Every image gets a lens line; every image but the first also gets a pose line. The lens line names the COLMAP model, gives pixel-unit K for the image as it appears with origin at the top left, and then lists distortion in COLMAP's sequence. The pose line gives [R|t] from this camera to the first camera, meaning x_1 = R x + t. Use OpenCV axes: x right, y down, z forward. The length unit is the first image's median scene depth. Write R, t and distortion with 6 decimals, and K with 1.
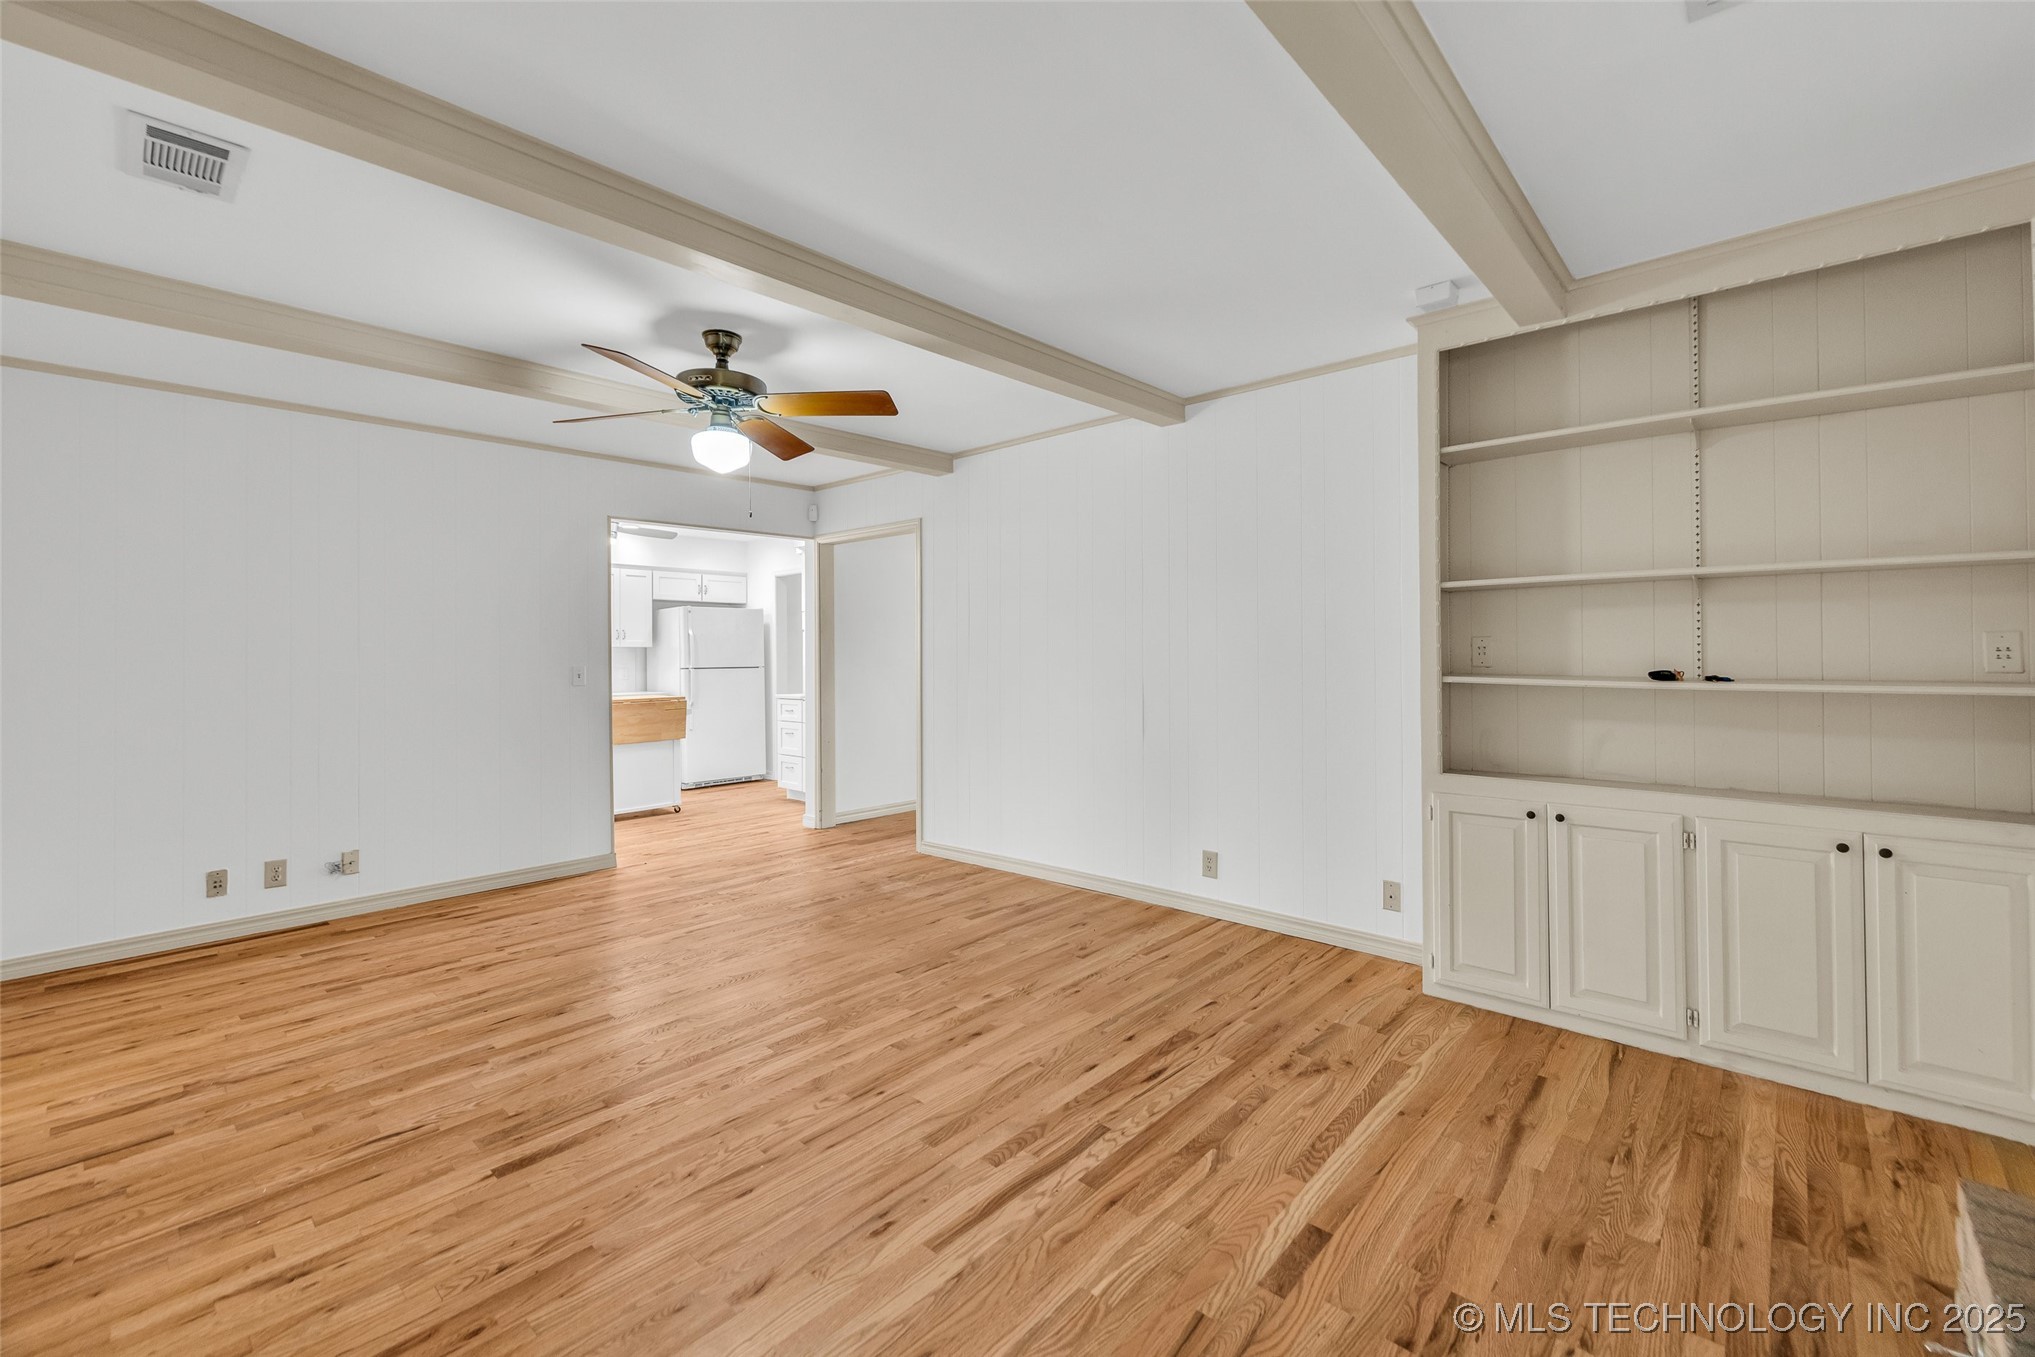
lens RADIAL K [[853.0, 0, 1017.3], [0, 853.0, 649.8], [0, 0, 1]] dist [-0.000459, 0.000064]
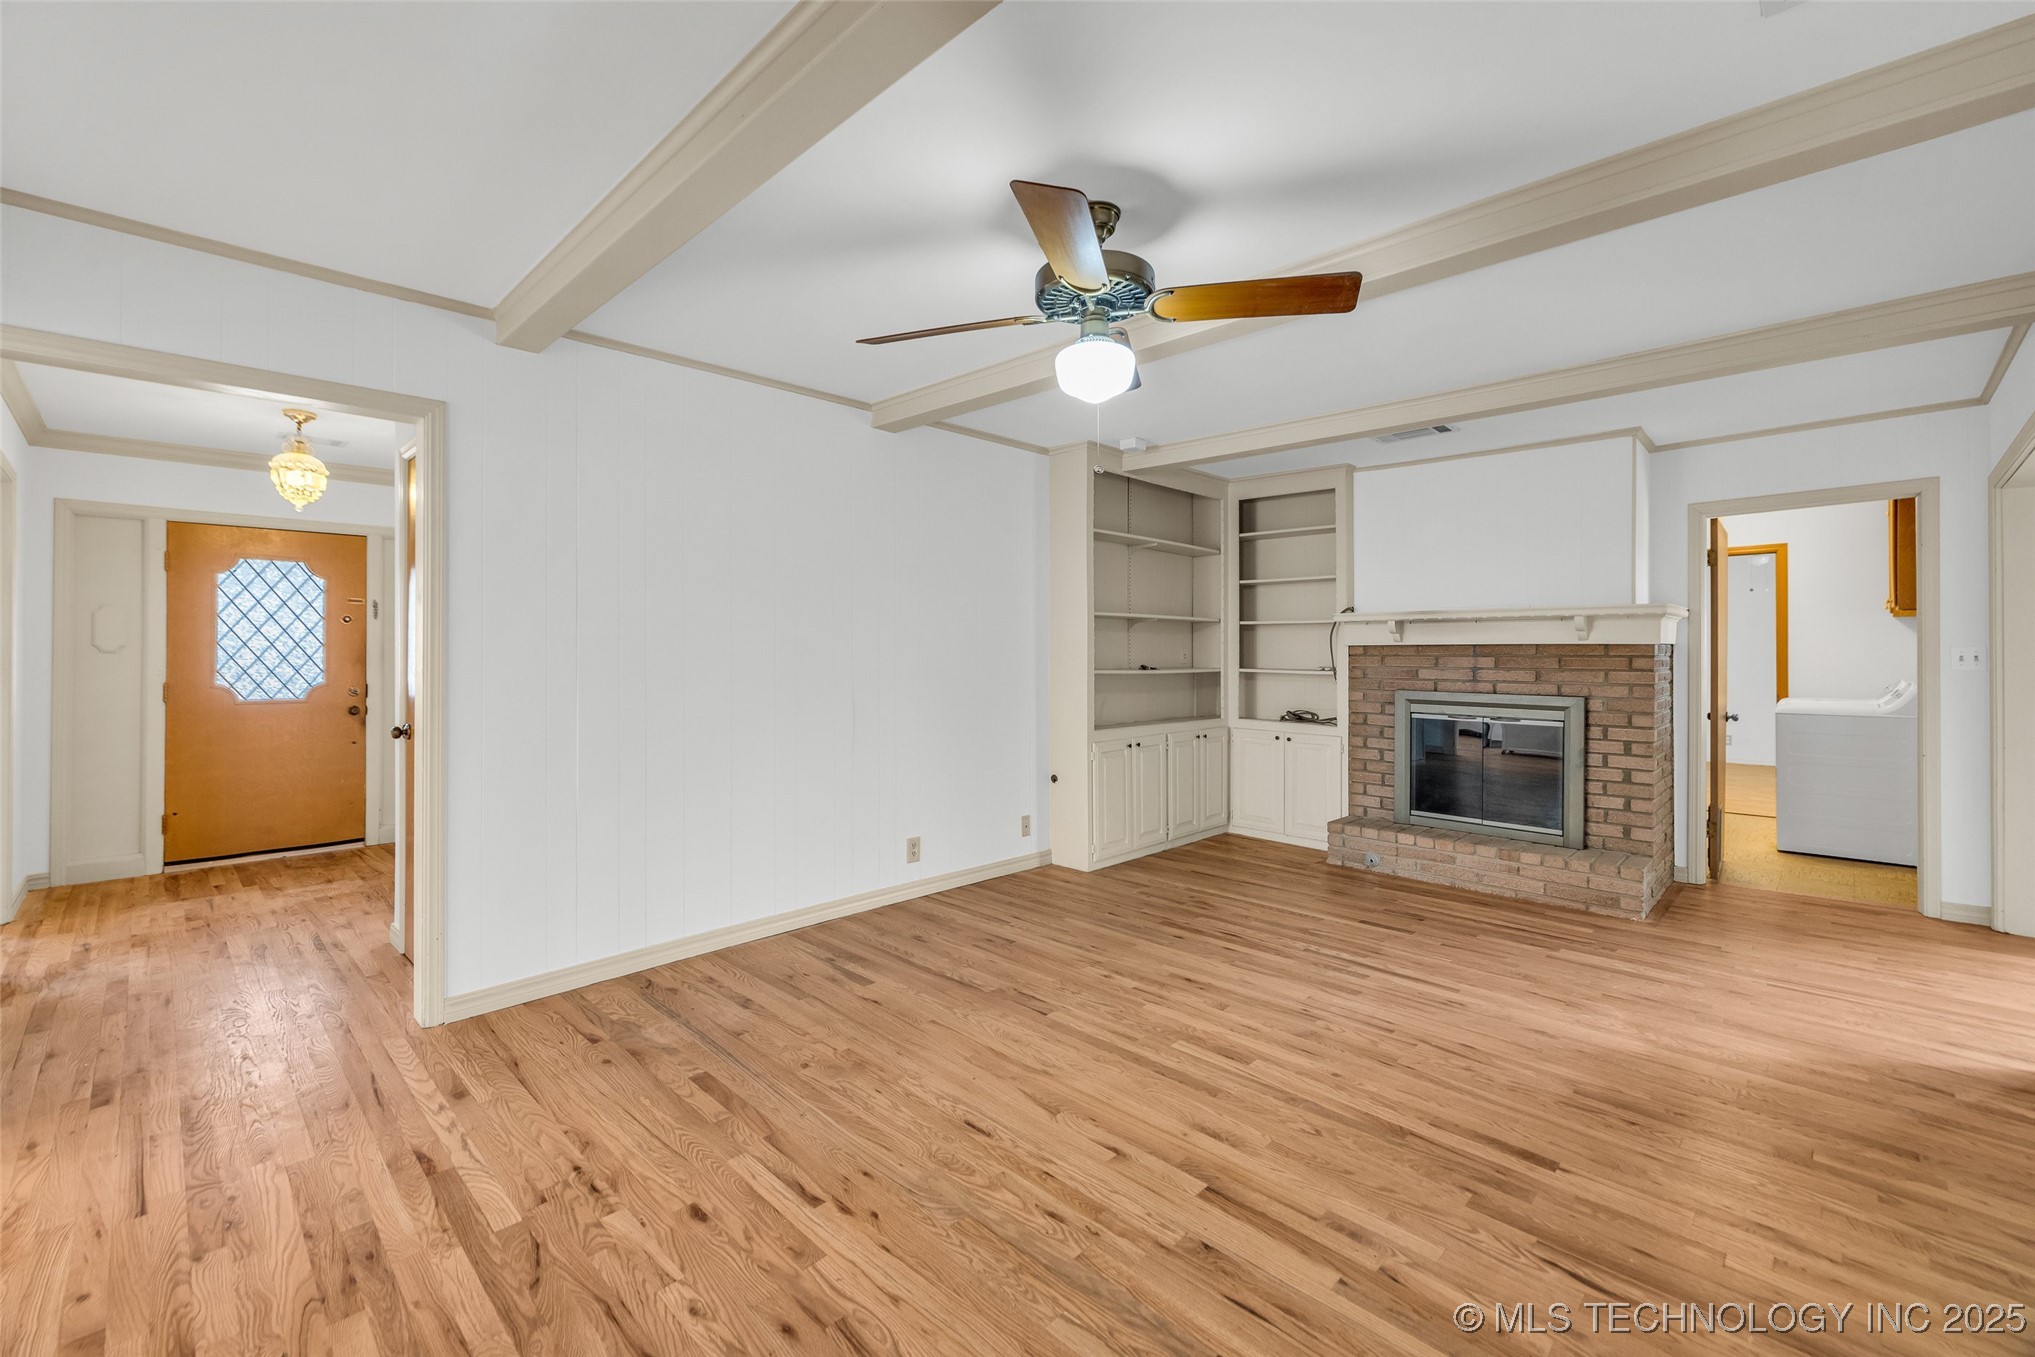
lens RADIAL K [[853.0, 0, 1017.3], [0, 853.0, 649.8], [0, 0, 1]] dist [-0.000459, 0.000064]
pose [[0.036505, 0.012108, 0.999260, -1.288982], [-0.005672, 0.999913, -0.011909, 0.014300], [-0.999317, -0.005233, 0.036571, 1.252284]]
